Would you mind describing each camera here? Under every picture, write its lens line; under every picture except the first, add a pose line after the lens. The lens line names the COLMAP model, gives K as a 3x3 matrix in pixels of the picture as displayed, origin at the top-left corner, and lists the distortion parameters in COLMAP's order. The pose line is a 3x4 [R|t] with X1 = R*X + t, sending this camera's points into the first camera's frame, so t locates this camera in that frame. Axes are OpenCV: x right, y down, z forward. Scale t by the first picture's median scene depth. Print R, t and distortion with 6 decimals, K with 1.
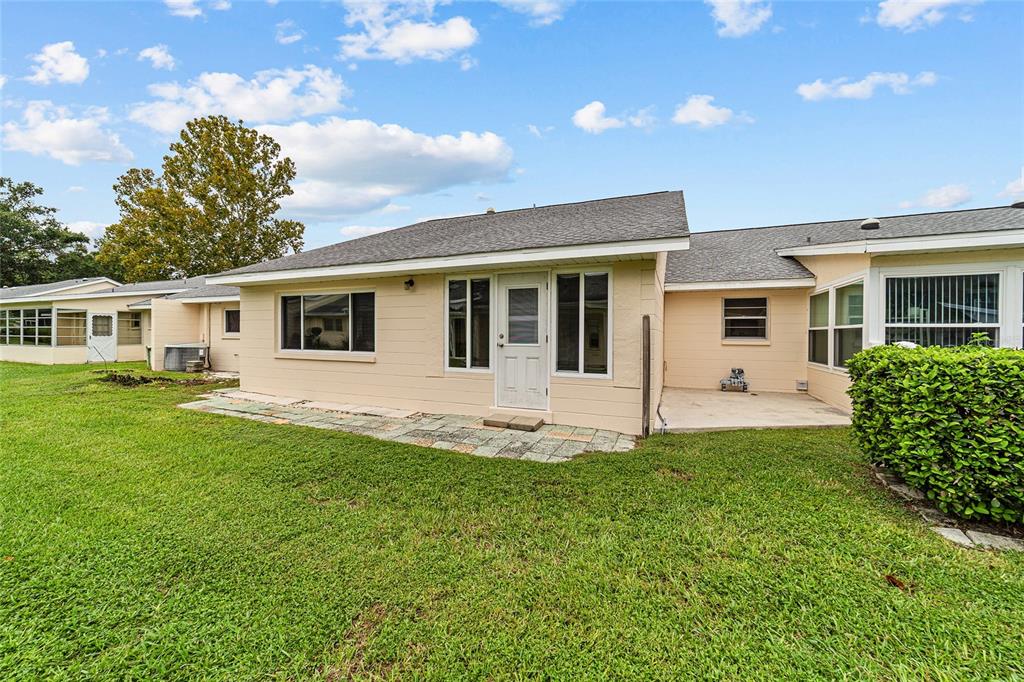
lens RADIAL K [[395.5, 0, 511.5], [0, 395.5, 340.1], [0, 0, 1]] dist [-0.004570, 0.000725]
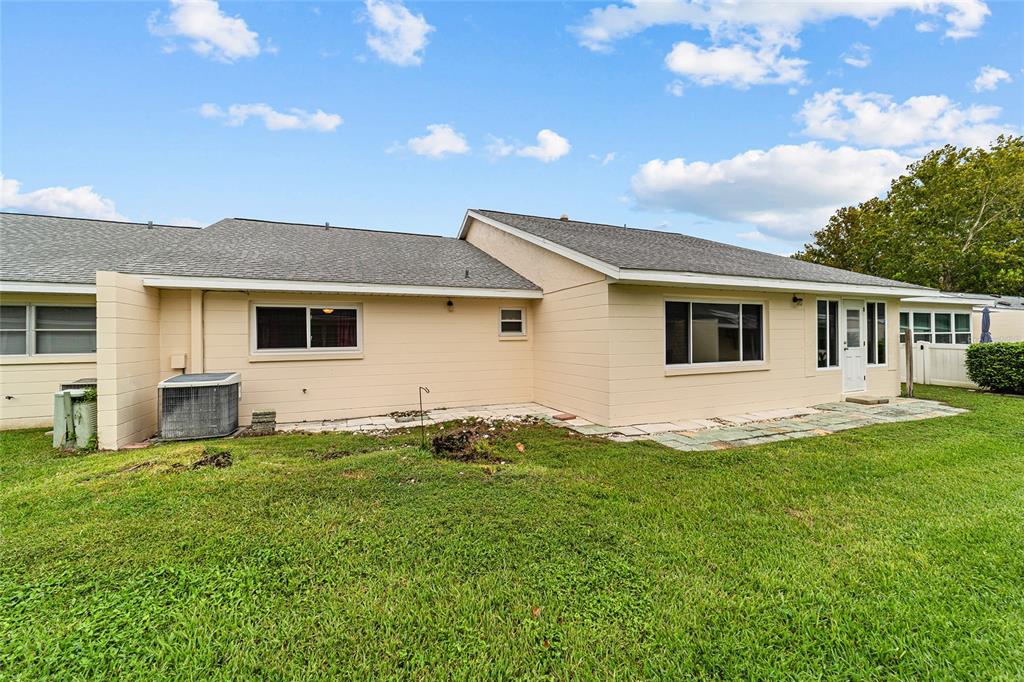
lens RADIAL K [[395.5, 0, 511.6], [0, 395.5, 333.4], [0, 0, 1]] dist [-0.004570, 0.000725]
pose [[0.704372, -0.009159, 0.709772, -1.740294], [0.024071, 0.999650, -0.010988, -0.051984], [-0.709423, 0.024825, 0.704346, 0.793738]]
